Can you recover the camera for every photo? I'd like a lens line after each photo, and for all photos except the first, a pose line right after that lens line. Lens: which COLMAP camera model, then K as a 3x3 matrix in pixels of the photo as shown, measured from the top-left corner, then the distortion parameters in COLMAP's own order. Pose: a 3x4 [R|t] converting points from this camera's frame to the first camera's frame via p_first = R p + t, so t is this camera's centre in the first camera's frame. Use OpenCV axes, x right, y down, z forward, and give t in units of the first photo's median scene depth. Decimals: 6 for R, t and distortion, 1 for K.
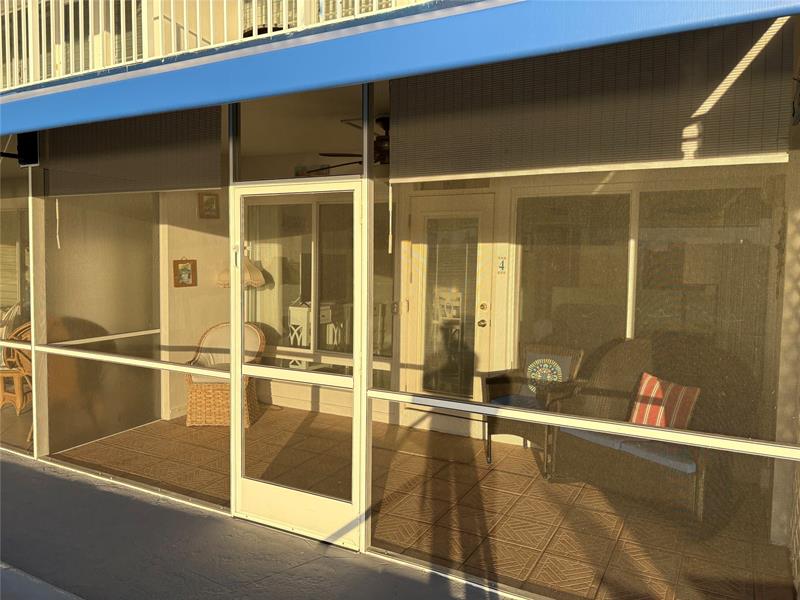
lens RADIAL K [[599.2, 0, 400.0], [0, 599.2, 300.0], [0, 0, 1]] dist [0.000151, 0.000370]
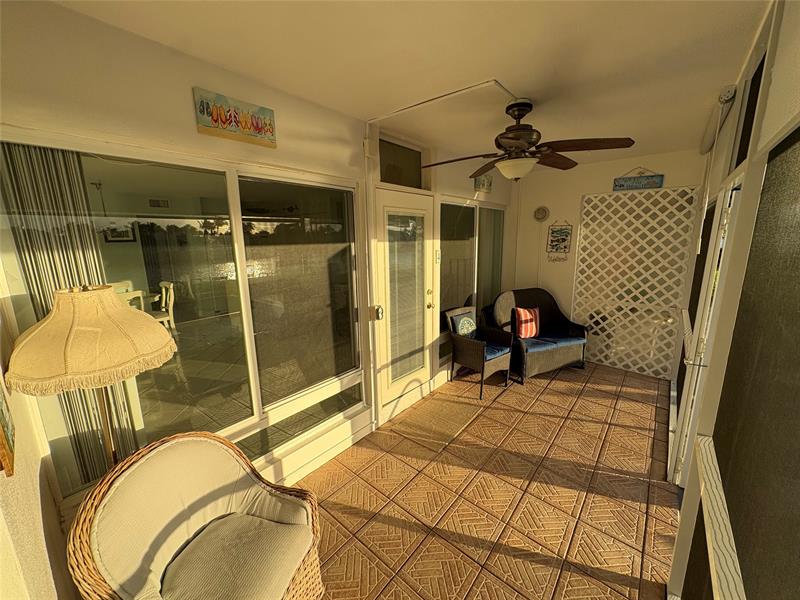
lens RADIAL K [[318.1, 0, 400.0], [0, 318.1, 300.0], [0, 0, 1]] dist [-0.000945, 0.000099]
pose [[0.204264, -0.209262, 0.956288, -0.499304], [0.083031, 0.977068, 0.196074, -0.106028], [-0.975388, 0.039350, 0.216954, 0.920329]]
